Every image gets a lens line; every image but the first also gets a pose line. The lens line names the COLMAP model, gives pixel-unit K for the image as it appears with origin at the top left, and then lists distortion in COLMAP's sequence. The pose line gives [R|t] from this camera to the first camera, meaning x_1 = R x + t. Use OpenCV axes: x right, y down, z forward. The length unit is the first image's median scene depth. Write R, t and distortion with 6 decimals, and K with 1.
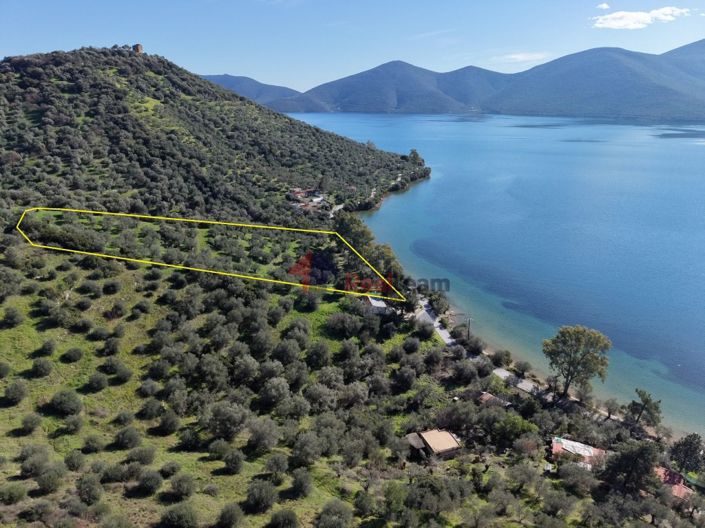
lens RADIAL K [[470.9, 0, 352.5], [0, 470.9, 264.0], [0, 0, 1]] dist [0.026504, -0.029686]
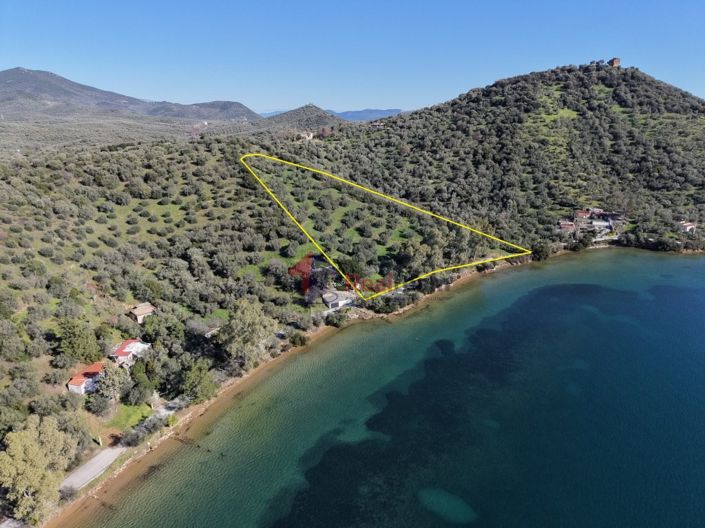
lens RADIAL K [[470.9, 0, 352.5], [0, 470.9, 264.0], [0, 0, 1]] dist [0.026504, -0.029686]
pose [[0.388443, 0.274886, -0.879517, 0.478219], [-0.308323, 0.938226, 0.157063, -0.061783], [0.868360, 0.210165, 0.449201, 0.232457]]
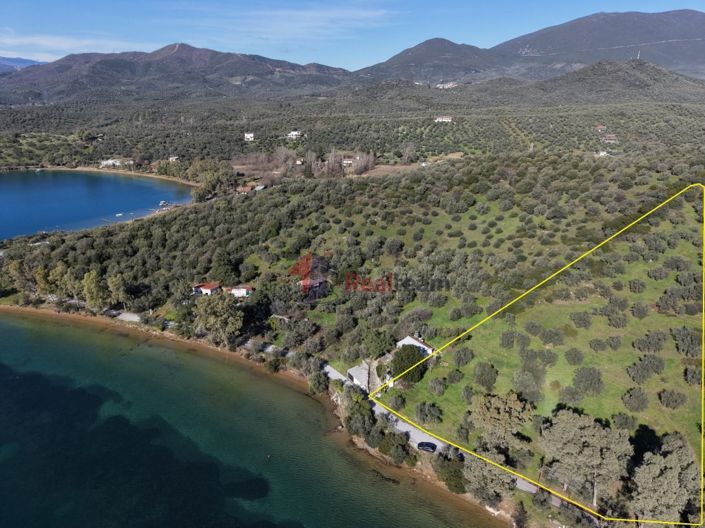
lens RADIAL K [[470.9, 0, 352.5], [0, 470.9, 264.0], [0, 0, 1]] dist [0.026504, -0.029686]
pose [[-0.910008, 0.146505, -0.387842, 0.205162], [-0.132544, 0.783582, 0.606986, -0.242781], [0.392832, 0.603768, -0.693648, 0.639949]]
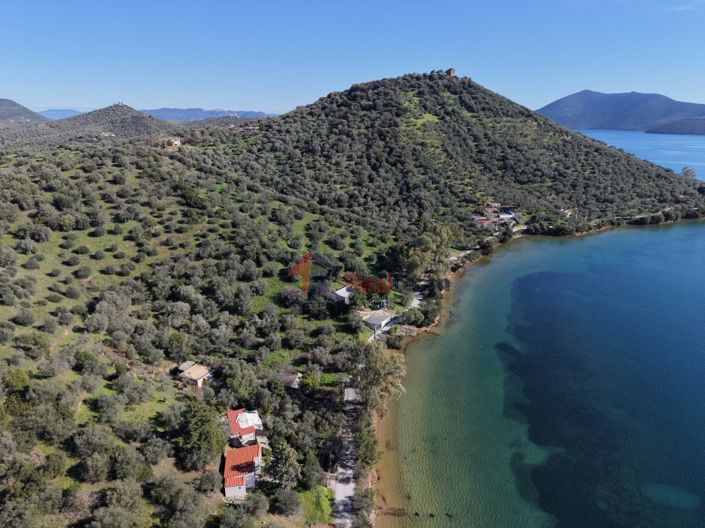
lens RADIAL K [[470.9, 0, 352.5], [0, 470.9, 264.0], [0, 0, 1]] dist [0.026504, -0.029686]
pose [[0.713616, 0.210008, -0.668318, 0.340208], [-0.235068, 0.970480, 0.053956, -0.020313], [0.659920, 0.118597, 0.741917, 0.081705]]
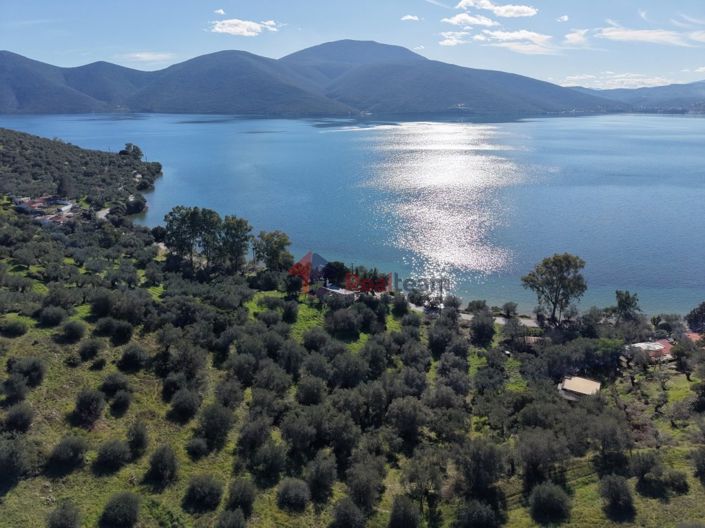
lens RADIAL K [[470.9, 0, 352.5], [0, 470.9, 264.0], [0, 0, 1]] dist [0.026504, -0.029686]
pose [[0.765305, -0.212181, 0.607690, -0.187952], [0.212771, 0.974426, 0.072274, -0.009337], [-0.607484, 0.073987, 0.790879, 0.136149]]
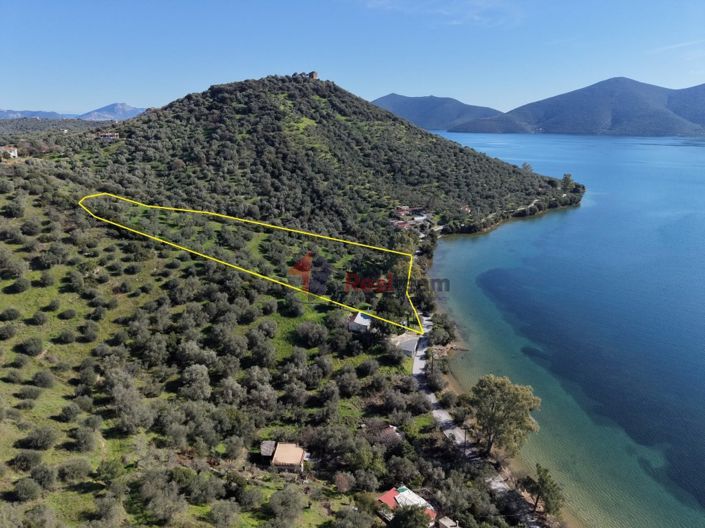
lens RADIAL K [[470.9, 0, 352.5], [0, 470.9, 264.0], [0, 0, 1]] dist [0.026504, -0.029686]
pose [[0.916496, 0.120217, -0.381554, 0.173534], [-0.134880, 0.990792, -0.011811, -0.009803], [0.376620, 0.062288, 0.924271, 0.025304]]
